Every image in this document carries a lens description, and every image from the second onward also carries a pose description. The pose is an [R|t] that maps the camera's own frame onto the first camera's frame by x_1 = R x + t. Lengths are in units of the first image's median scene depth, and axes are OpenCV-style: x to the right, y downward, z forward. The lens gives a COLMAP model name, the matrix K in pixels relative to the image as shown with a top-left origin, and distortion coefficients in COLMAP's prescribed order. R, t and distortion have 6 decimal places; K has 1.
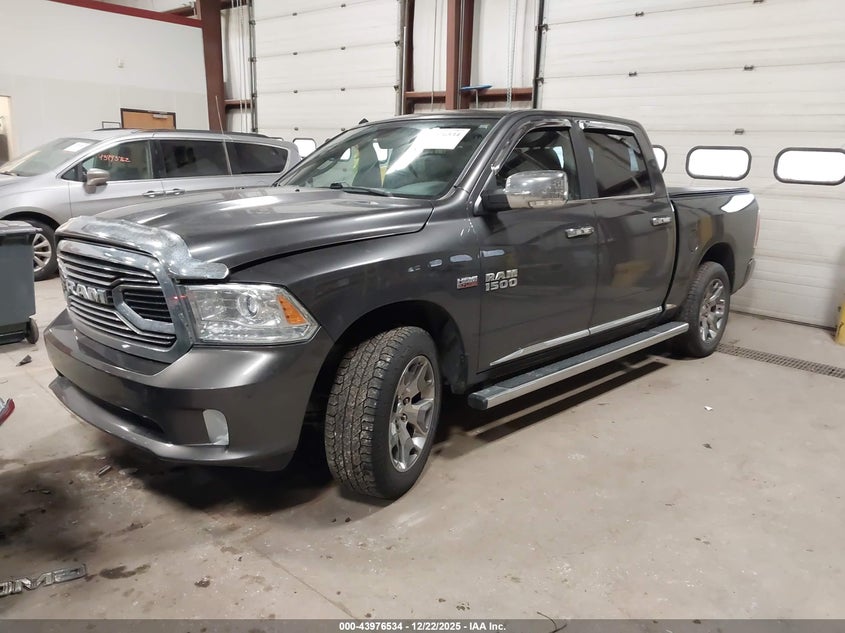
lens RADIAL K [[649.1, 0, 422.5], [0, 649.1, 316.5], [0, 0, 1]] dist [0.011632, 0.002145]
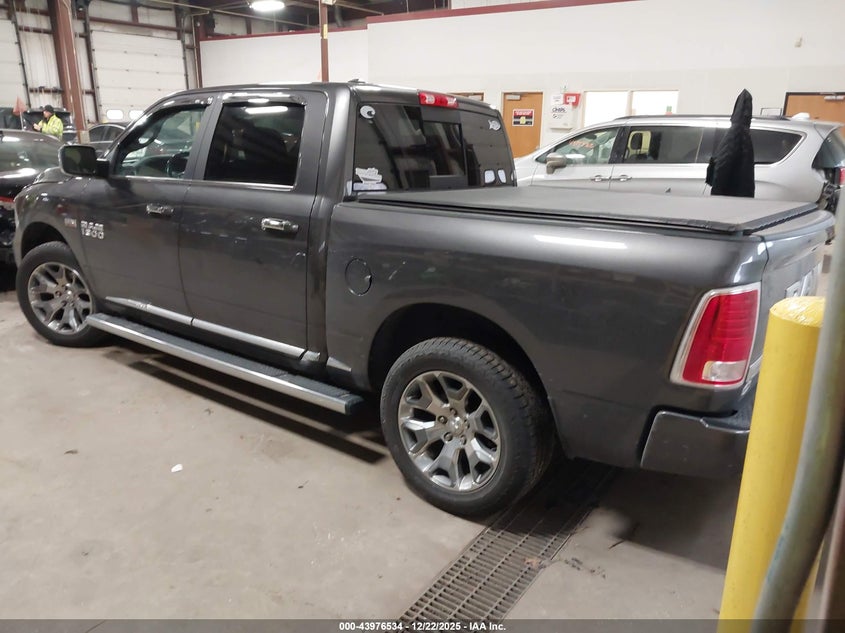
lens RADIAL K [[649.1, 0, 422.5], [0, 649.1, 316.5], [0, 0, 1]] dist [0.011632, 0.002145]
pose [[0.176635, 0.260118, -0.949283, 1.046427], [-0.251177, 0.944428, 0.212051, -0.230317], [0.951688, 0.200982, 0.232155, 0.954118]]
